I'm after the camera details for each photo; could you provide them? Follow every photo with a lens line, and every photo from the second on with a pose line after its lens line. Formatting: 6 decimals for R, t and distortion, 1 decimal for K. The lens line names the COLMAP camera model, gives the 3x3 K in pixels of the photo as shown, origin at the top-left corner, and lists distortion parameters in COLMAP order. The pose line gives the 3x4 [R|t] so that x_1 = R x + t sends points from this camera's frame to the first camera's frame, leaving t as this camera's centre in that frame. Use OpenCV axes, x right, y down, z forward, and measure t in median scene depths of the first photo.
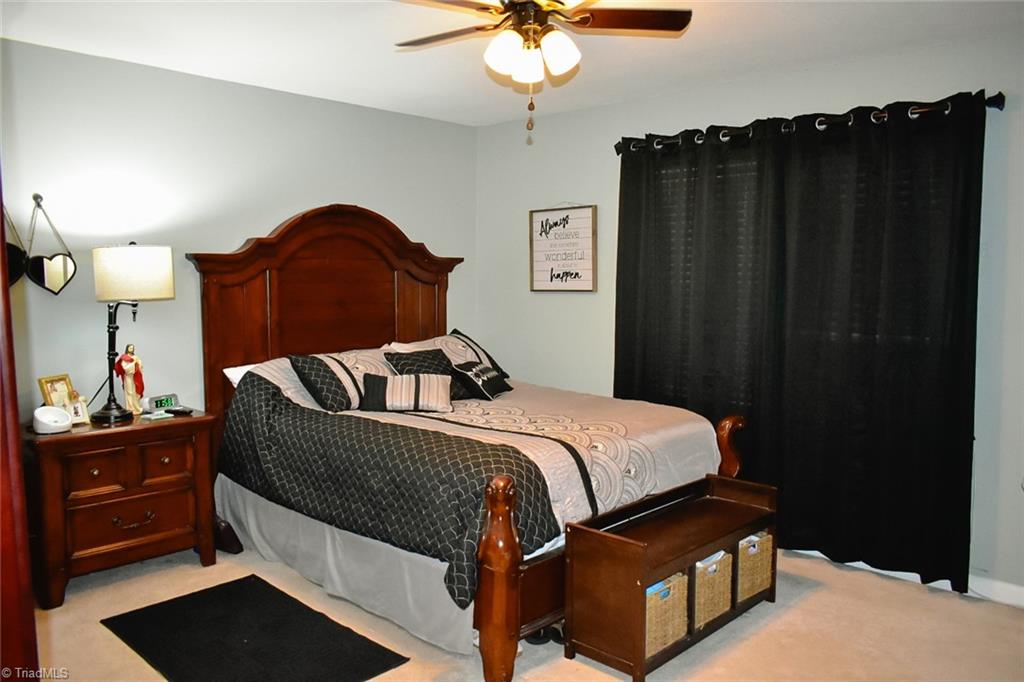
lens RADIAL K [[801.1, 0, 512.0], [0, 801.1, 341.0], [0, 0, 1]] dist [-0.000381, 0.001990]
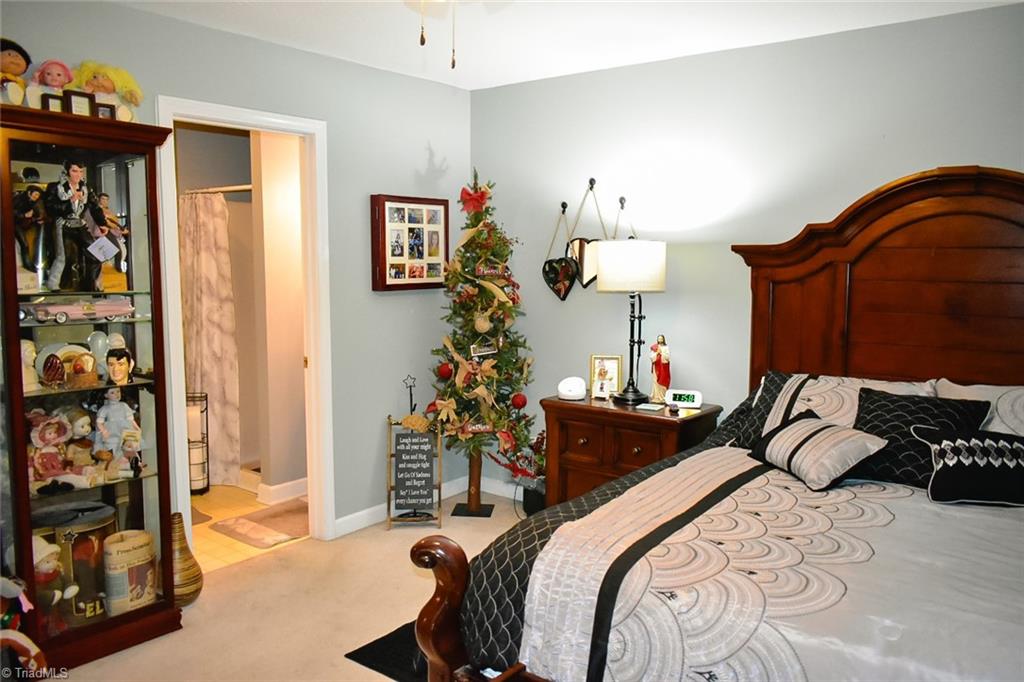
lens RADIAL K [[801.1, 0, 512.0], [0, 801.1, 341.0], [0, 0, 1]] dist [-0.000381, 0.001990]
pose [[0.099278, 0.108819, -0.989092, 0.542161], [-0.081335, 0.991564, 0.100927, -0.078612], [0.991730, 0.070428, 0.107291, 0.712306]]
